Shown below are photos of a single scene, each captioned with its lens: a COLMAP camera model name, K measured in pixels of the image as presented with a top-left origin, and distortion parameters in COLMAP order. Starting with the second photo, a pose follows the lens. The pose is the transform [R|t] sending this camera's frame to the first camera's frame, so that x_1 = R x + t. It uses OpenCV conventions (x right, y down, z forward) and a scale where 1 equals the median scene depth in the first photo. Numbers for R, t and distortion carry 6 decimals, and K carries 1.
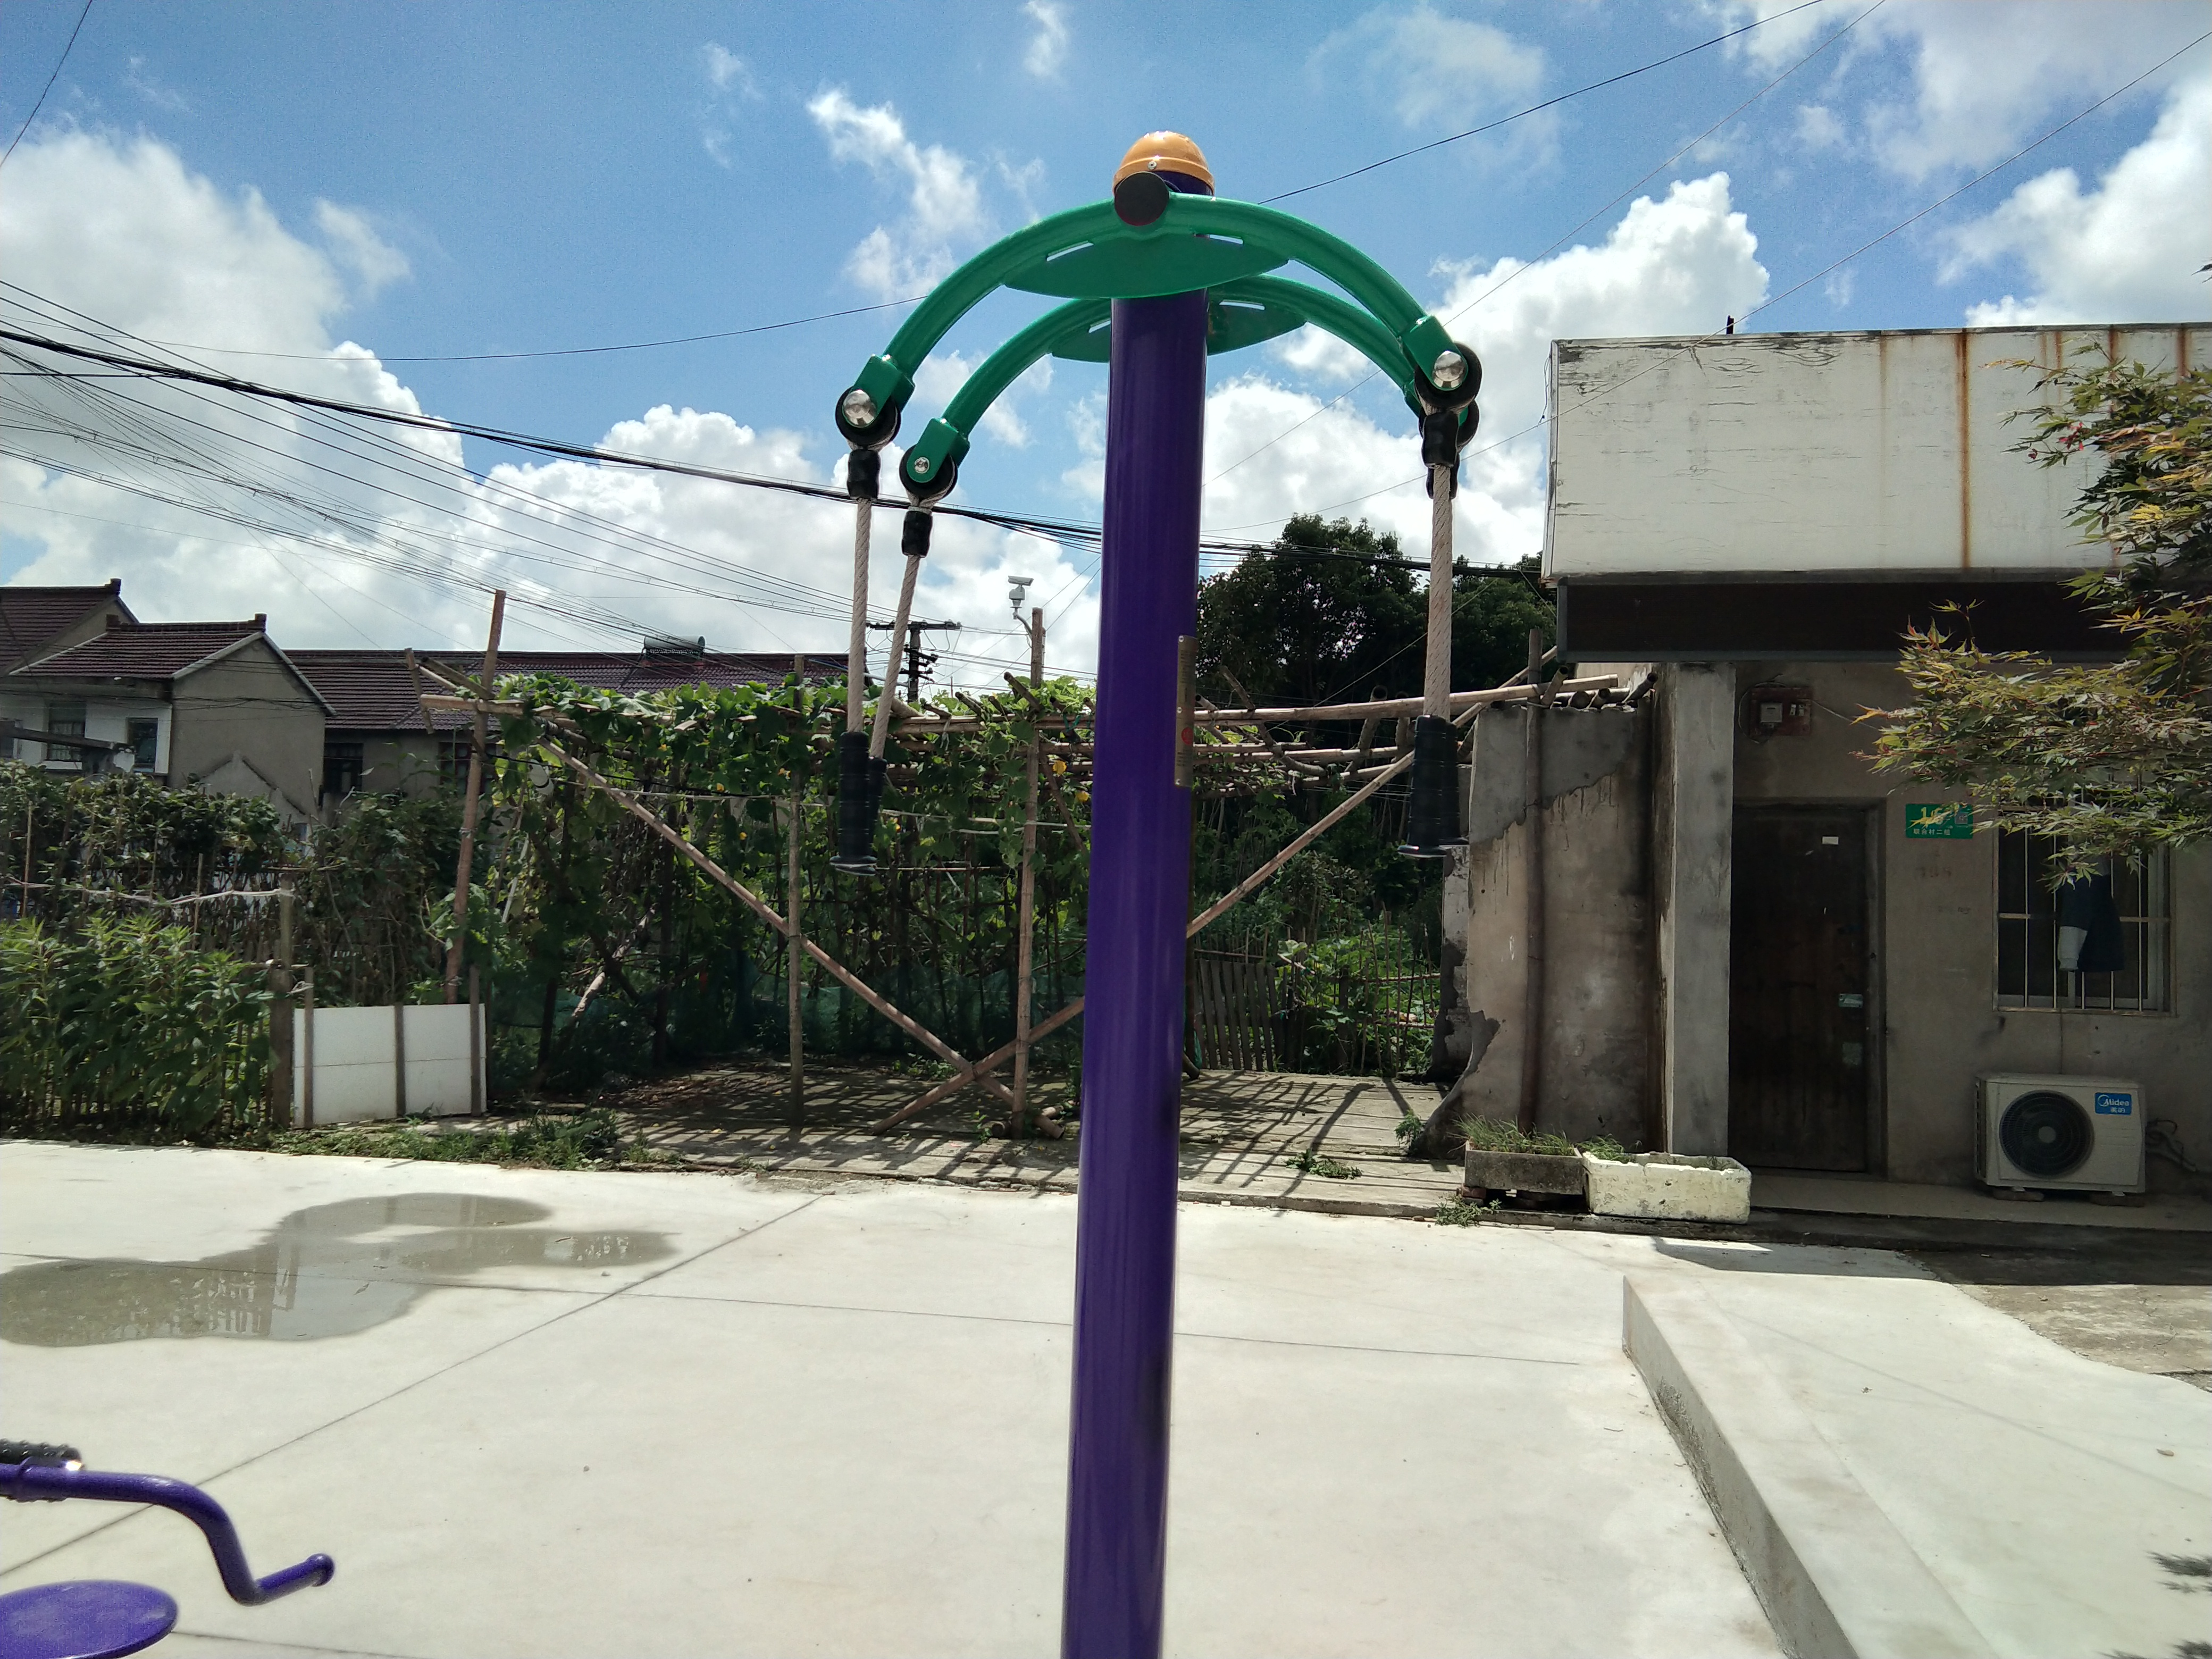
lens RADIAL K [[1790.1, 0, 1097.1], [0, 1790.1, 780.0], [0, 0, 1]] dist [0.073536, -0.092066]
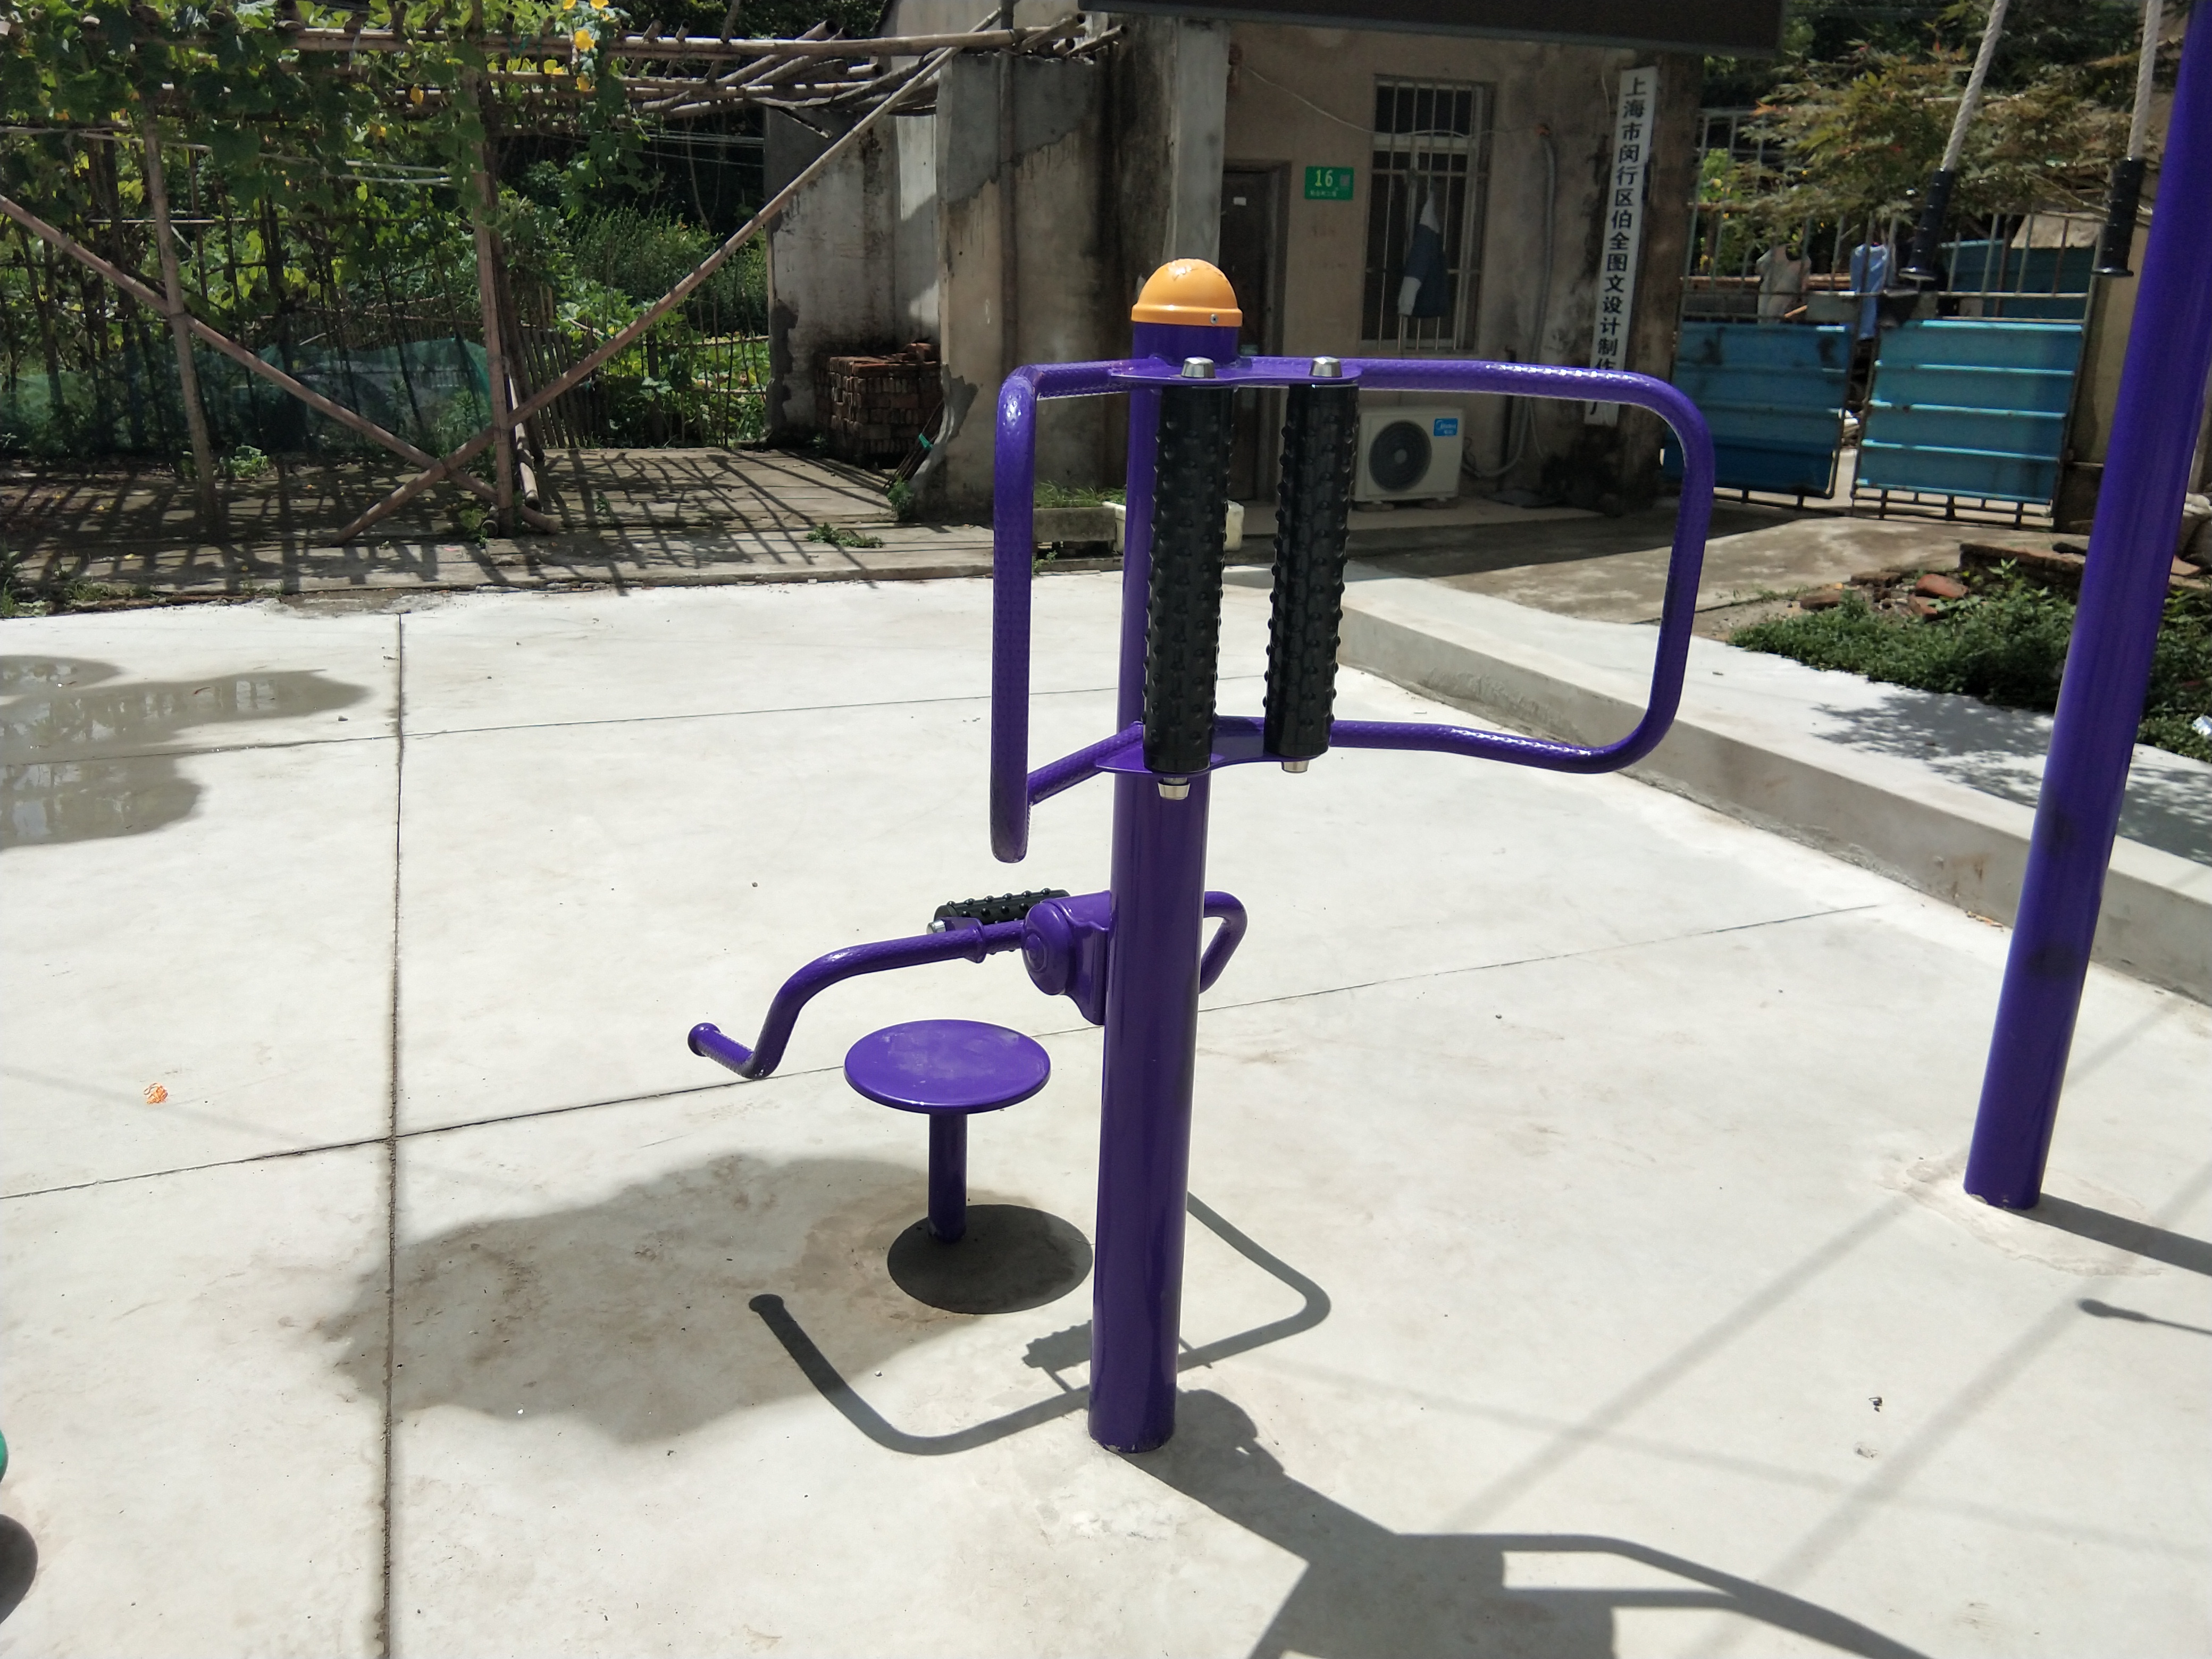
lens RADIAL K [[1790.1, 0, 1117.4], [0, 1790.1, 822.1], [0, 0, 1]] dist [0.073536, -0.092066]
pose [[0.846882, -0.168856, 0.504261, -0.277963], [-0.027984, 0.932784, 0.359347, -0.006273], [-0.531045, -0.318435, 0.785233, 0.058244]]
